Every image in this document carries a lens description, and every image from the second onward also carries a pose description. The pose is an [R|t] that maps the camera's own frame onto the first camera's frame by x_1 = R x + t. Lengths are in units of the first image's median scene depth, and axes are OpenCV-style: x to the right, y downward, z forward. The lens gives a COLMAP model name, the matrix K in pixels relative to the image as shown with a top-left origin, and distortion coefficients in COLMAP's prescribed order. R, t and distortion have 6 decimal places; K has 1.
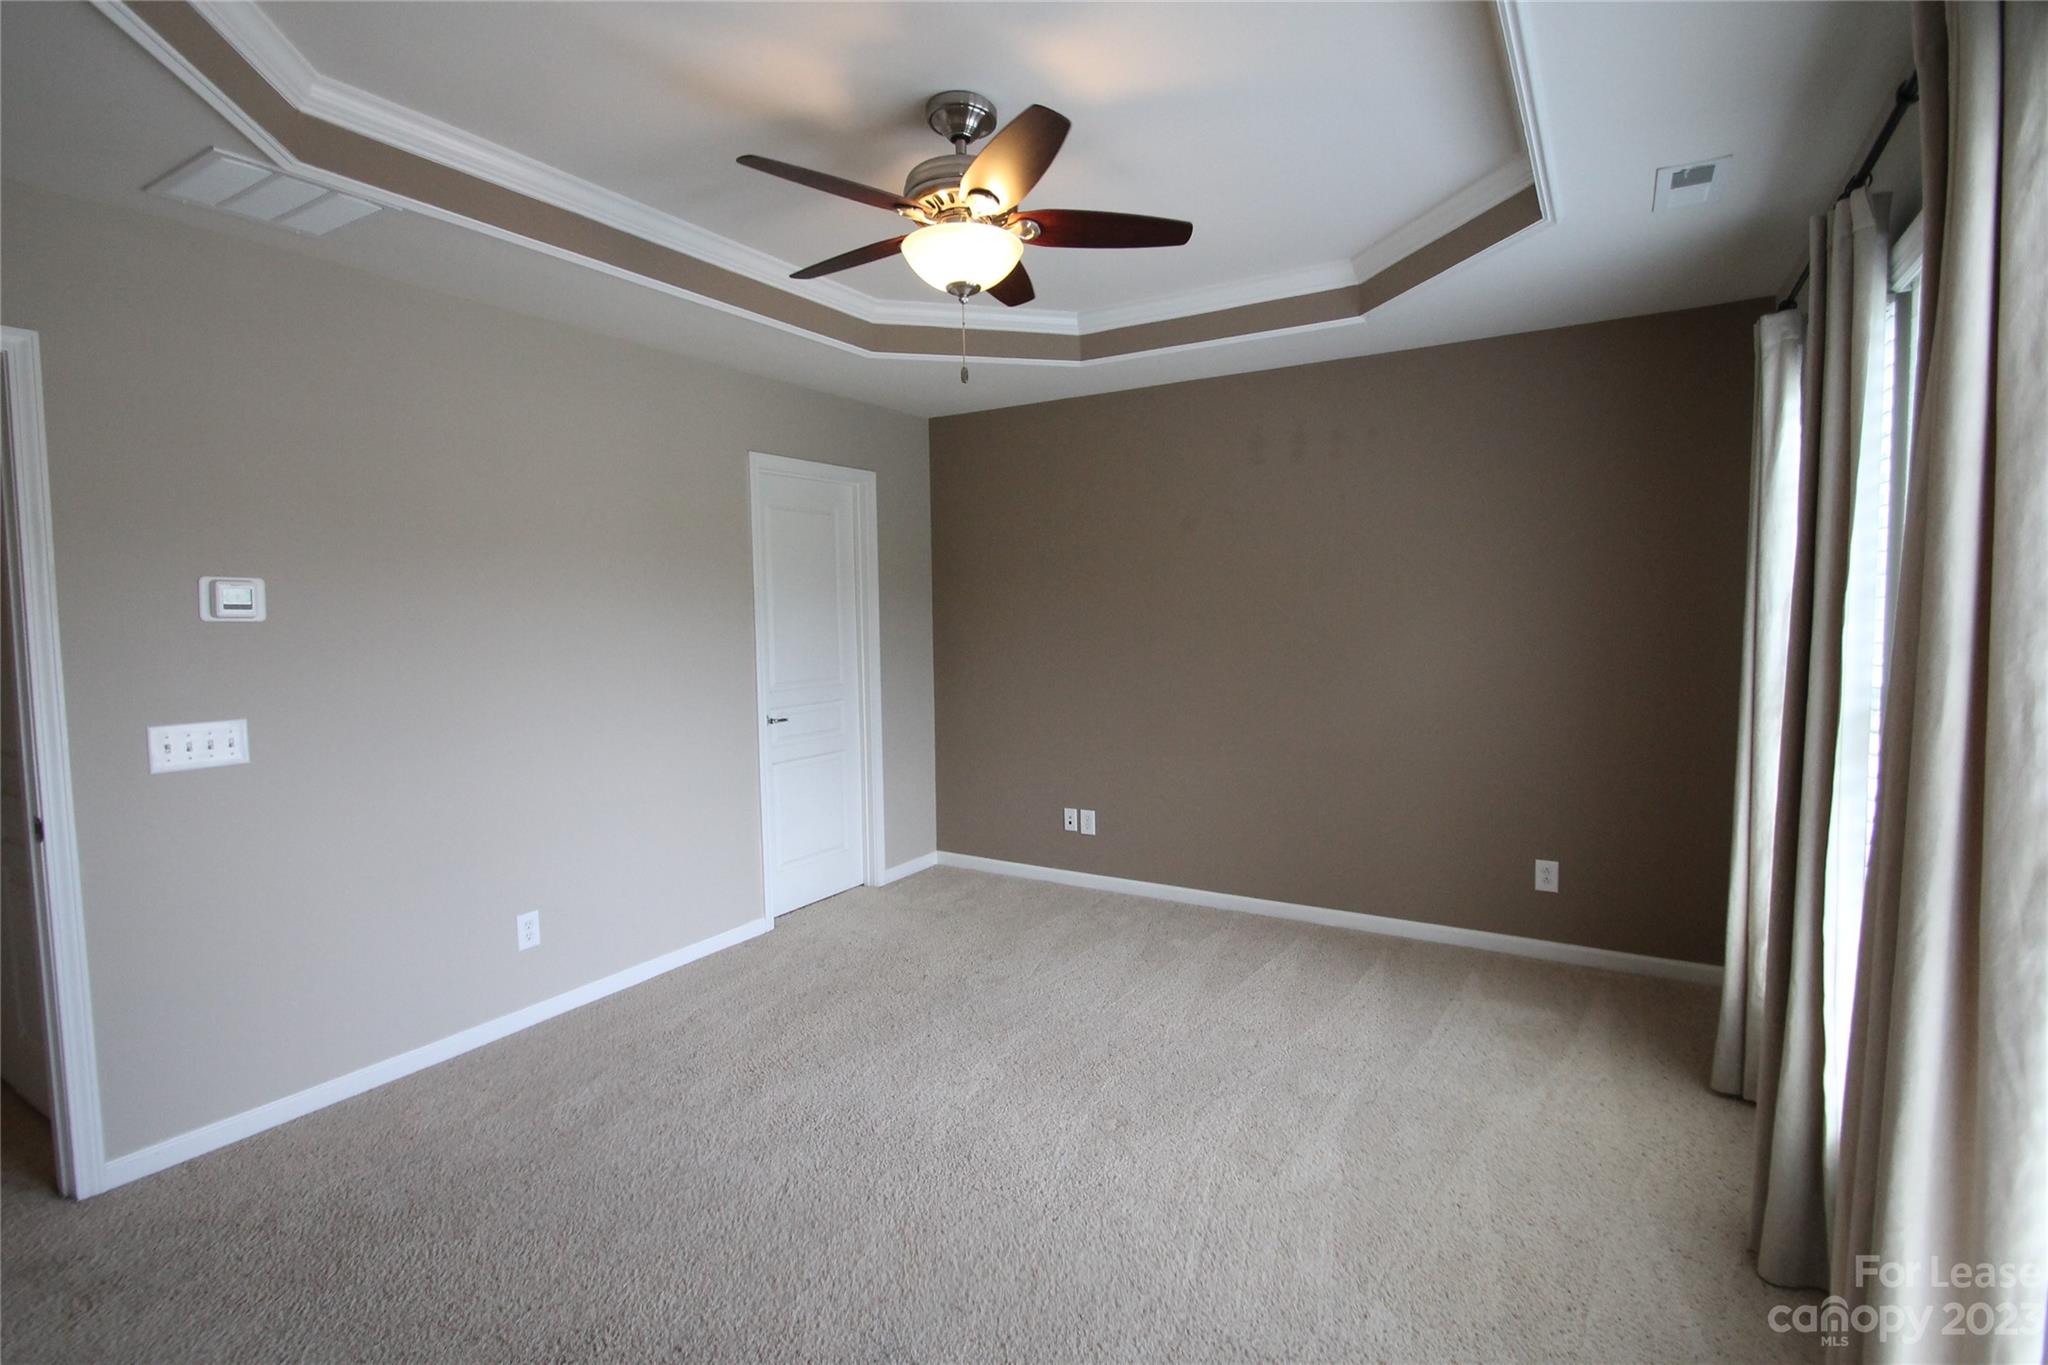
lens RADIAL K [[967.2, 0, 1014.0], [0, 967.2, 688.2], [0, 0, 1]] dist [0.011662, -0.015143]
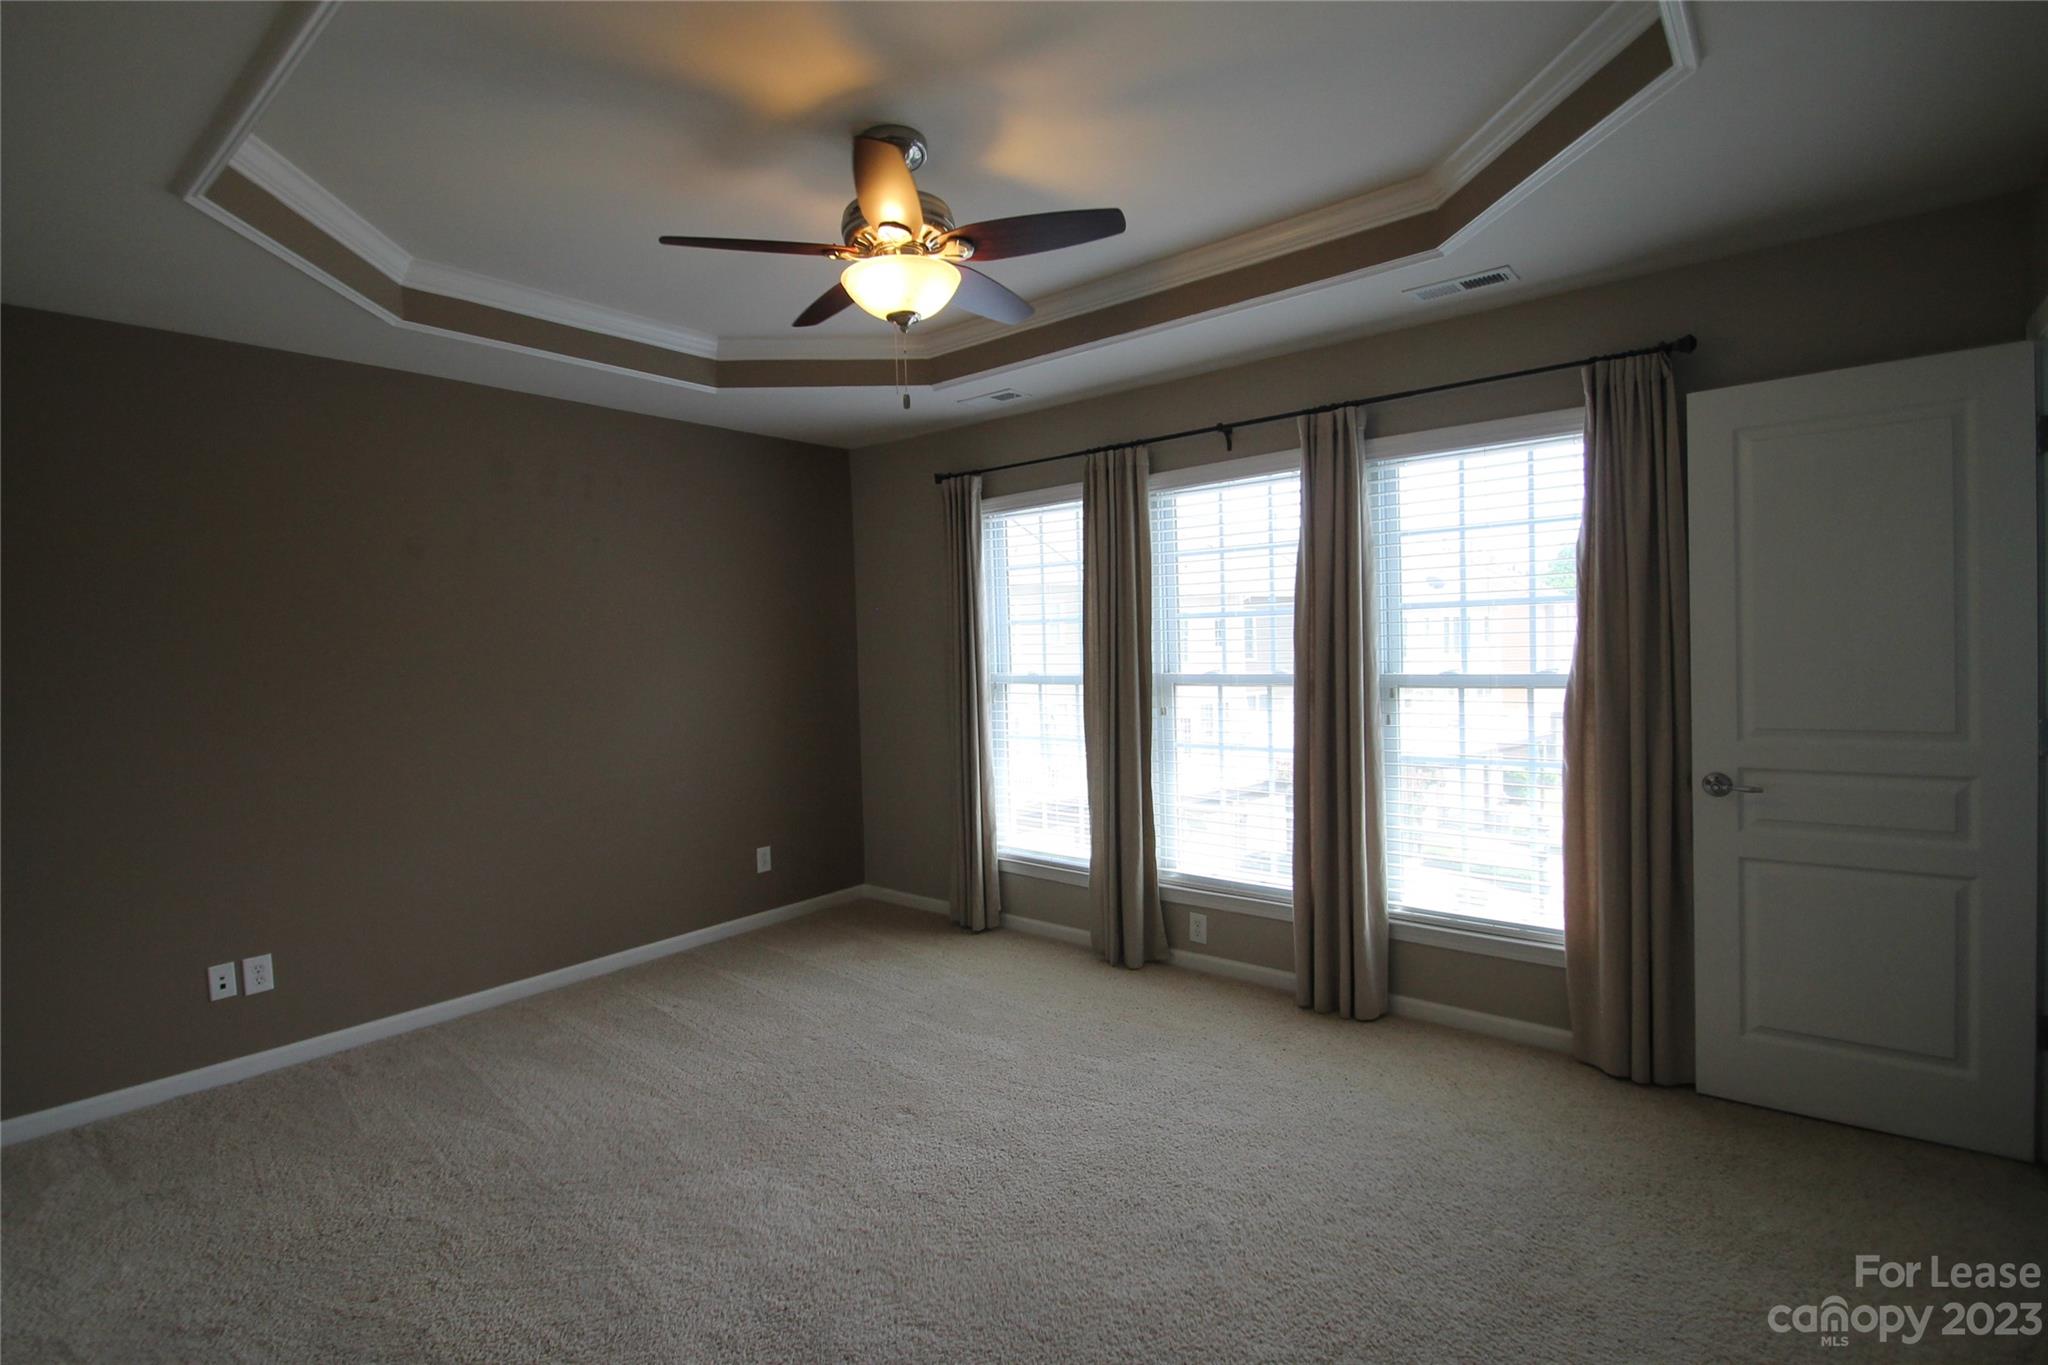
lens RADIAL K [[967.2, 0, 1010.8], [0, 967.2, 675.6], [0, 0, 1]] dist [0.011662, -0.015143]
pose [[0.132209, -0.020476, 0.991010, -0.634764], [0.109385, 0.993982, 0.005945, -0.015721], [-0.985168, 0.107616, 0.133654, 0.473594]]
